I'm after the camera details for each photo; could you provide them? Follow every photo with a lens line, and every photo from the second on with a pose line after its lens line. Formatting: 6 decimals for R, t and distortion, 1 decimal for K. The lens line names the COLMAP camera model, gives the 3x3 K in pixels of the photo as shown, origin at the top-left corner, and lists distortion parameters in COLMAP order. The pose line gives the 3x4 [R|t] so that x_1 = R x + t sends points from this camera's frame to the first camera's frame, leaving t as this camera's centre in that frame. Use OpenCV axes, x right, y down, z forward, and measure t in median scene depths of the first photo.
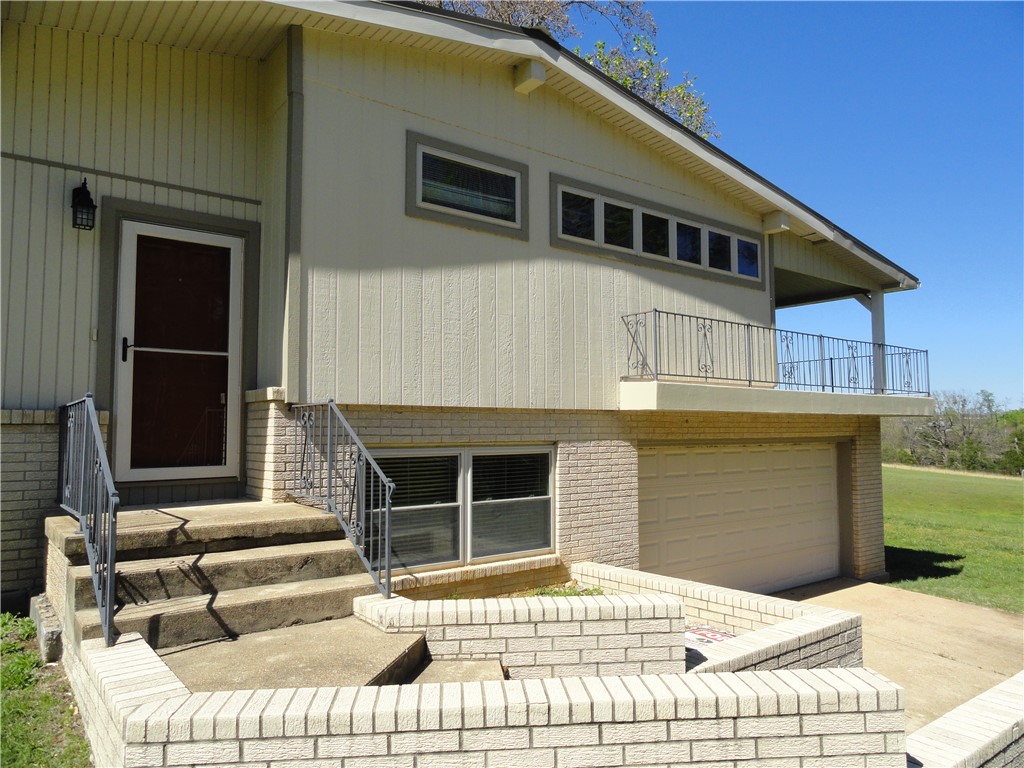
lens RADIAL K [[713.7, 0, 512.0], [0, 713.7, 384.0], [0, 0, 1]] dist [0.001660, 0.000741]
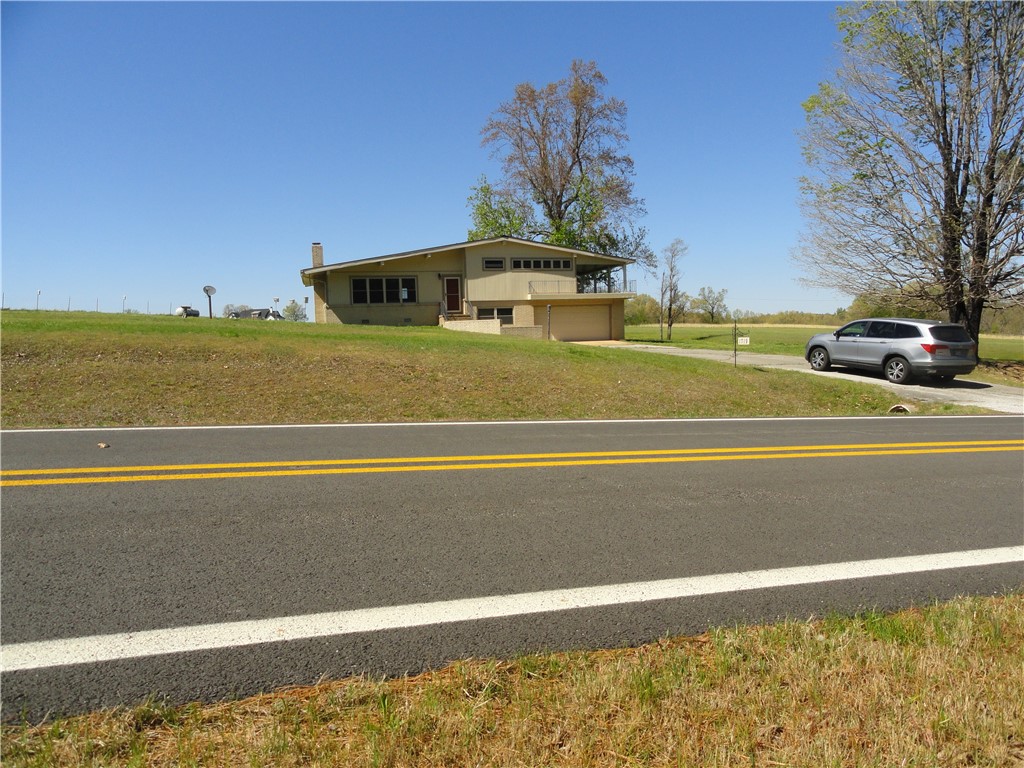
lens RADIAL K [[713.7, 0, 512.0], [0, 713.7, 384.0], [0, 0, 1]] dist [0.001660, 0.000741]
pose [[0.911724, 0.003364, -0.410789, 2.398660], [0.051829, 0.991034, 0.123148, -0.001986], [0.407520, -0.133568, 0.903375, -4.240555]]
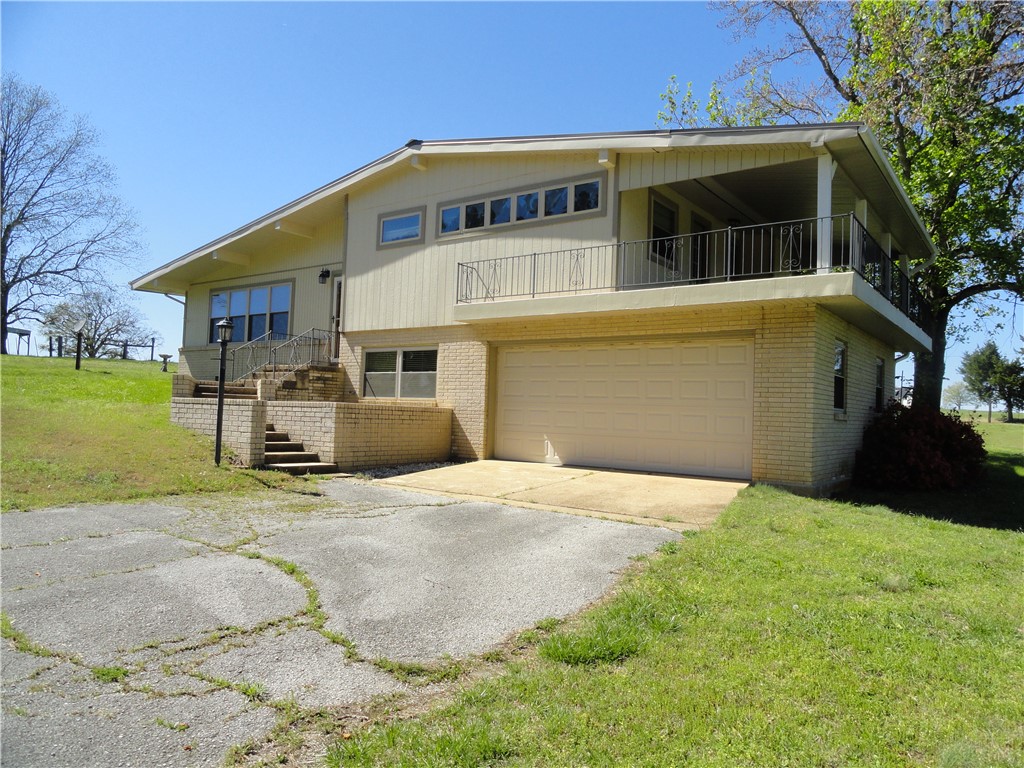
lens RADIAL K [[713.7, 0, 512.0], [0, 713.7, 384.0], [0, 0, 1]] dist [0.001660, 0.000741]
pose [[0.274321, -0.025113, -0.961310, 1.964527], [0.029656, 0.999404, -0.017645, 0.230783], [0.961181, -0.023668, 0.274903, 0.666931]]
